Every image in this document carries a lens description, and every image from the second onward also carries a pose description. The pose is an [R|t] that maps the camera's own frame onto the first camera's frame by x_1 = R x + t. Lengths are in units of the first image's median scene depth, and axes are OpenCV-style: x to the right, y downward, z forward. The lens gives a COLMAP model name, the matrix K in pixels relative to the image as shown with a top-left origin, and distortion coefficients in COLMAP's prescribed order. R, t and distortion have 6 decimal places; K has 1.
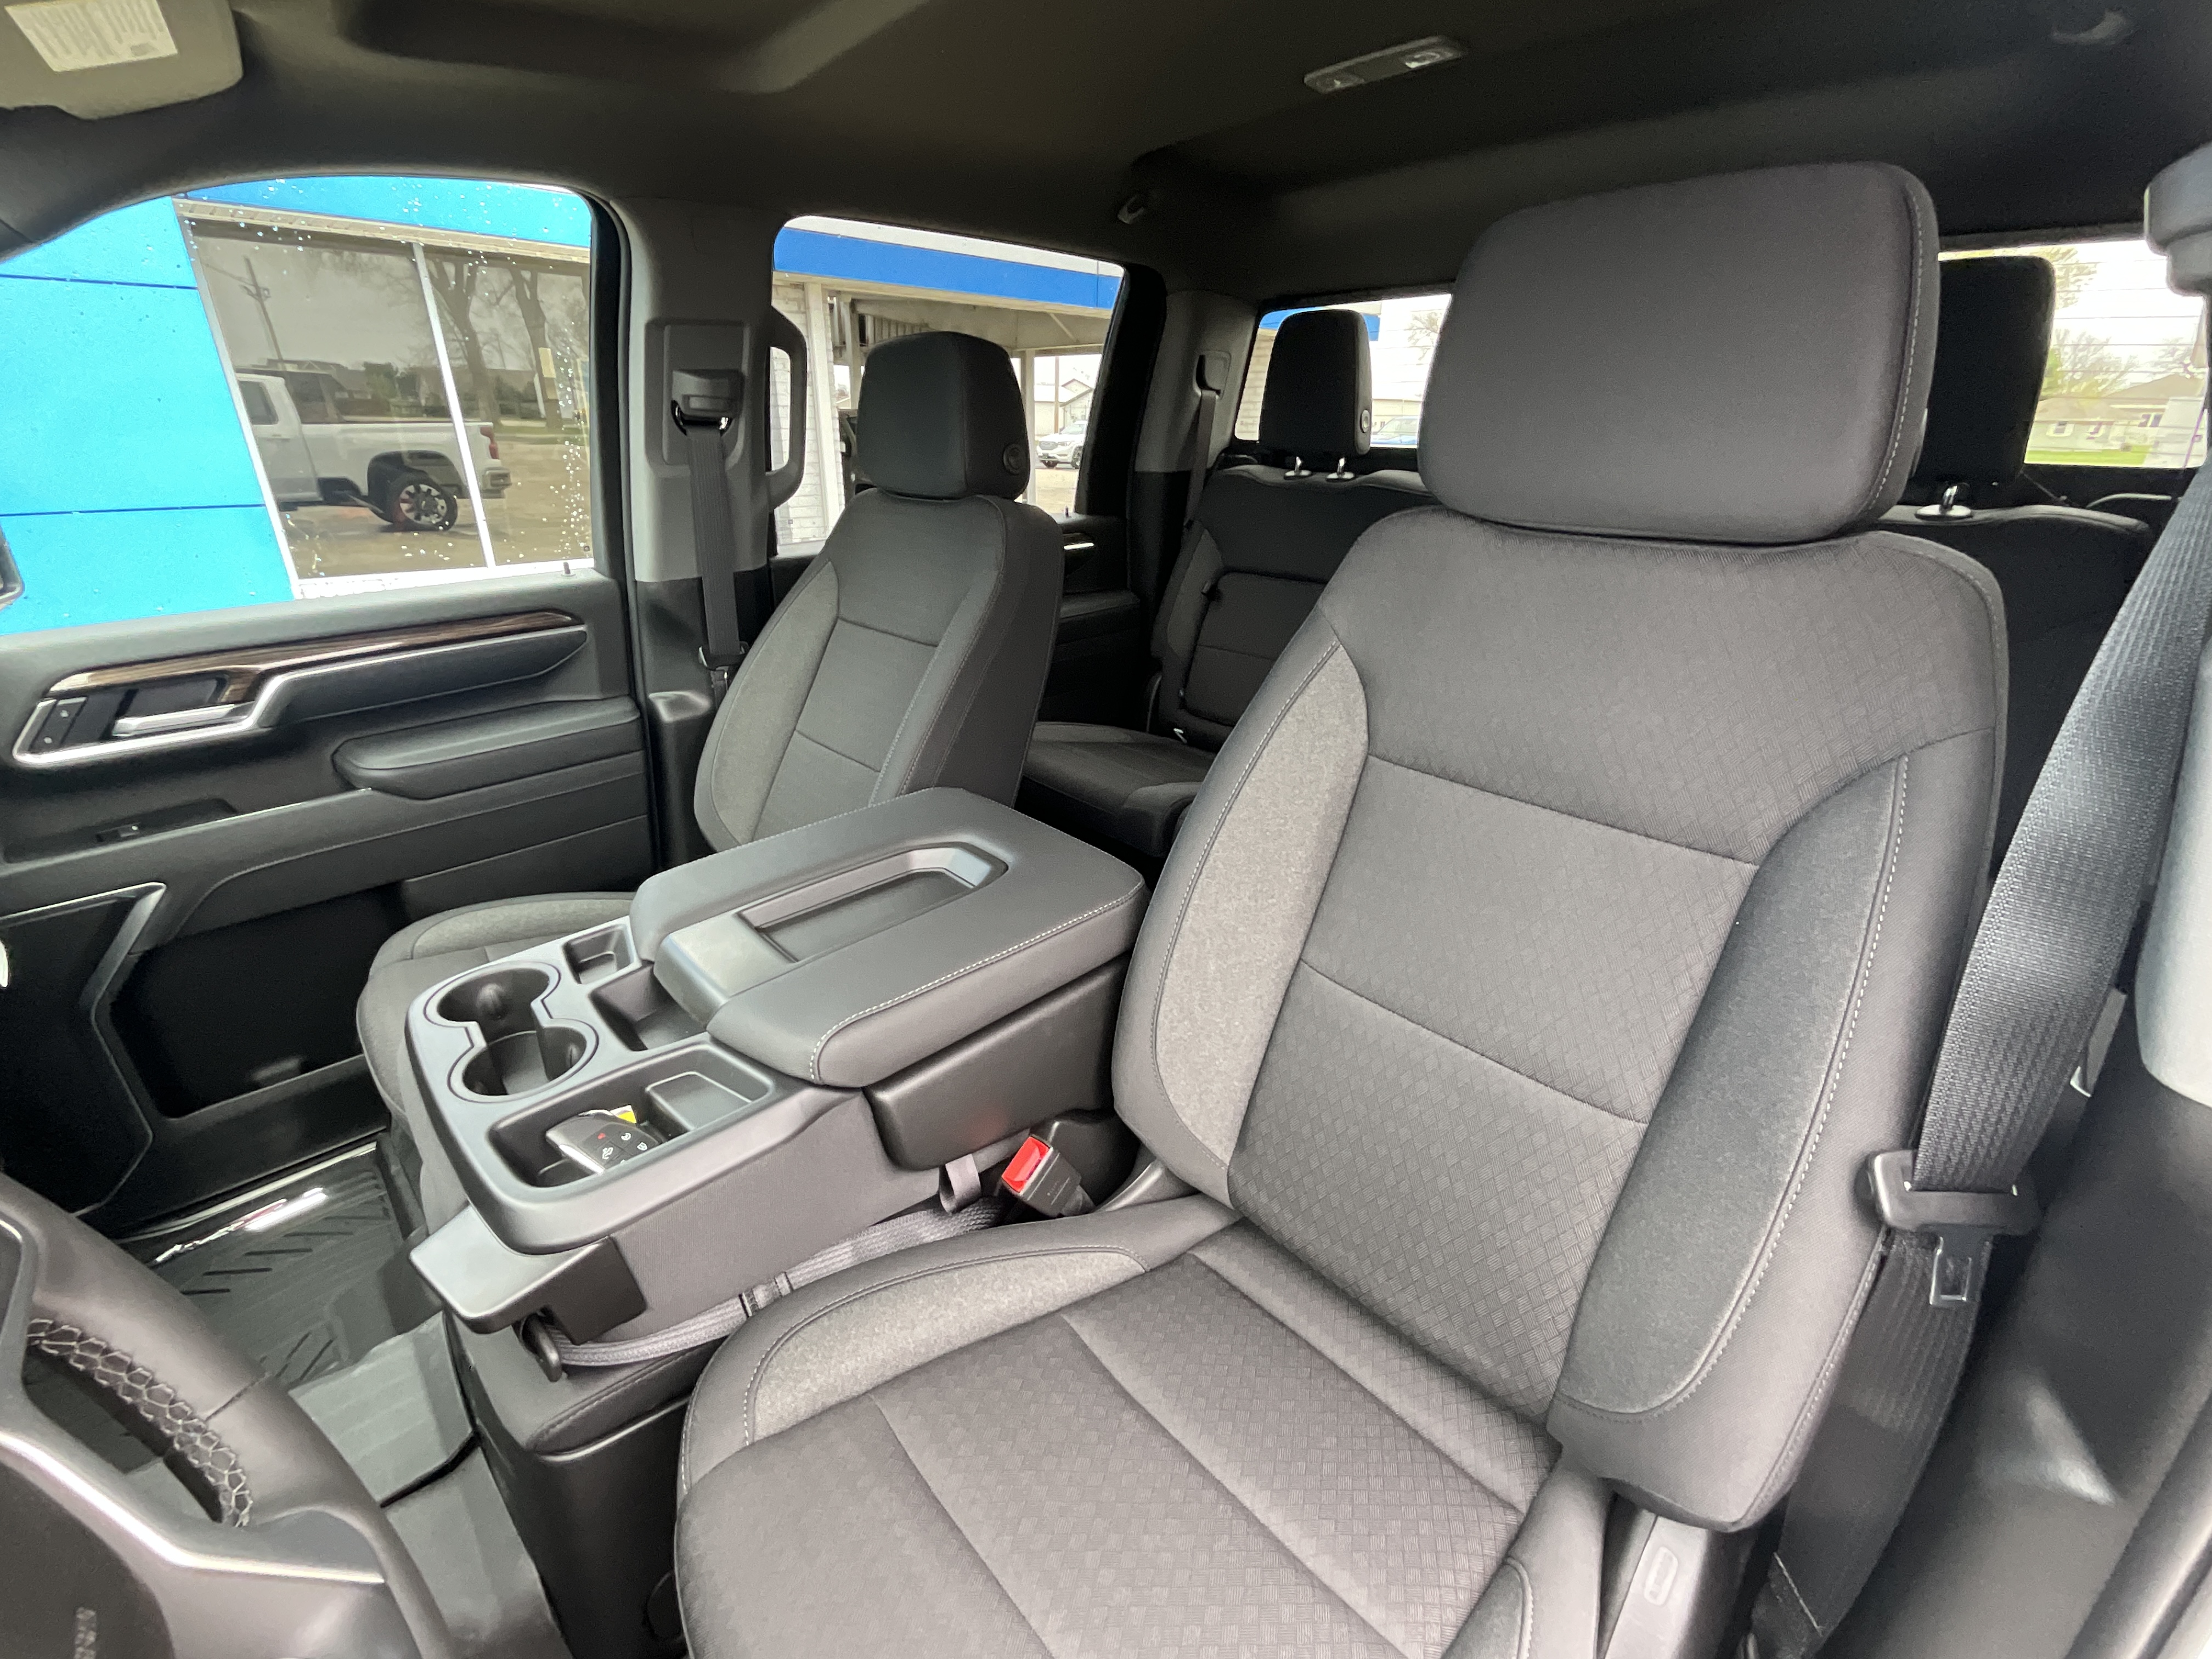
lens RADIAL K [[966.8, 0, 1106.0], [0, 966.8, 829.5], [0, 0, 1]] dist [0.001854, 0.000199]
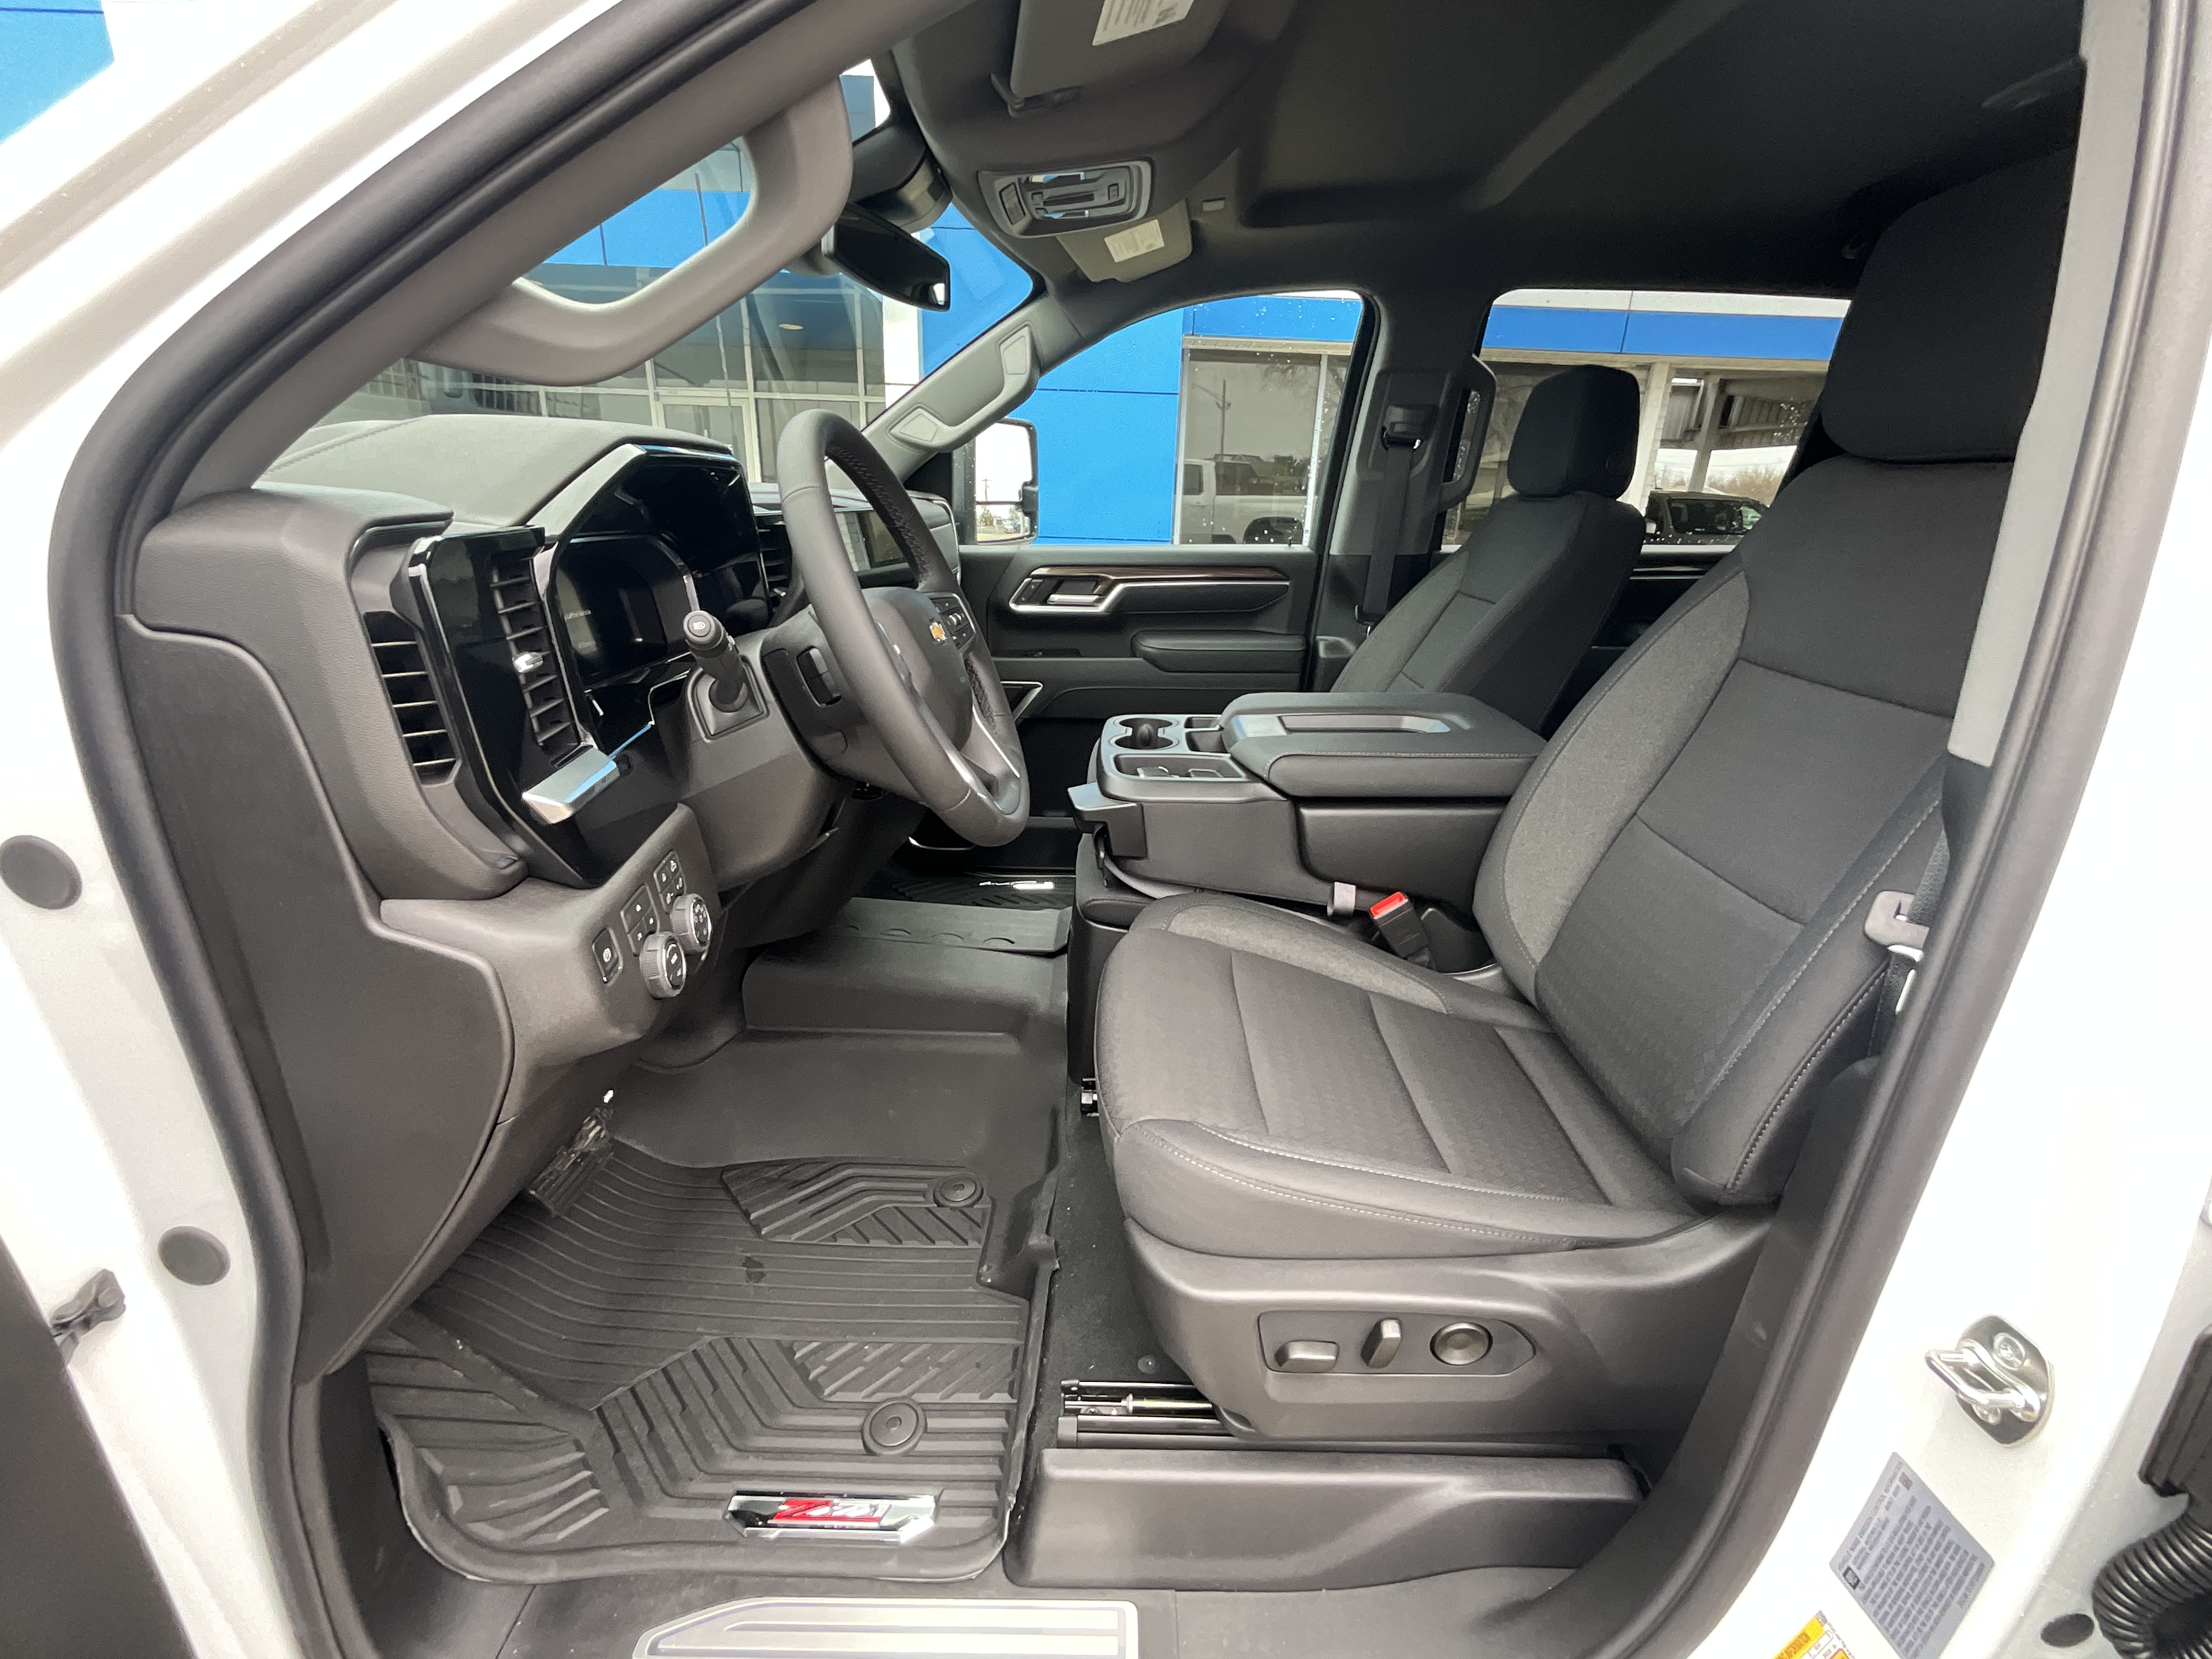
lens RADIAL K [[966.8, 0, 1106.0], [0, 966.8, 829.5], [0, 0, 1]] dist [0.001854, 0.000199]
pose [[0.719878, 0.243244, -0.650083, 0.361472], [-0.293663, 0.955364, 0.032280, 0.216926], [0.628918, 0.167668, 0.759177, -0.261323]]
